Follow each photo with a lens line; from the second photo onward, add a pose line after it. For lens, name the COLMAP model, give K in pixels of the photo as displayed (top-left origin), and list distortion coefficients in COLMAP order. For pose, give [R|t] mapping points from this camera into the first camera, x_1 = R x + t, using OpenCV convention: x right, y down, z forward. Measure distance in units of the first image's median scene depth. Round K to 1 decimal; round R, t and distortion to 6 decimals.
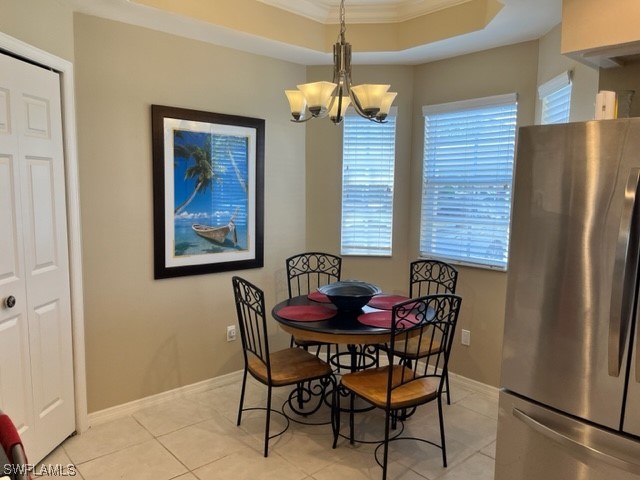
lens RADIAL K [[485.4, 0, 323.7], [0, 485.4, 243.2], [0, 0, 1]] dist [0.063743, -0.083245]
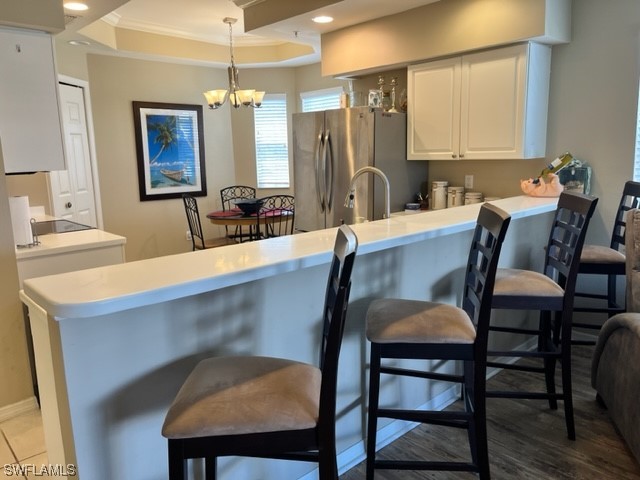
lens RADIAL K [[485.4, 0, 321.8], [0, 485.4, 235.2], [0, 0, 1]] dist [0.063743, -0.083245]
pose [[0.999151, -0.039691, 0.011050, 0.285148], [0.038993, 0.997586, 0.057460, 0.121934], [-0.013304, -0.056980, 0.998287, -0.781620]]
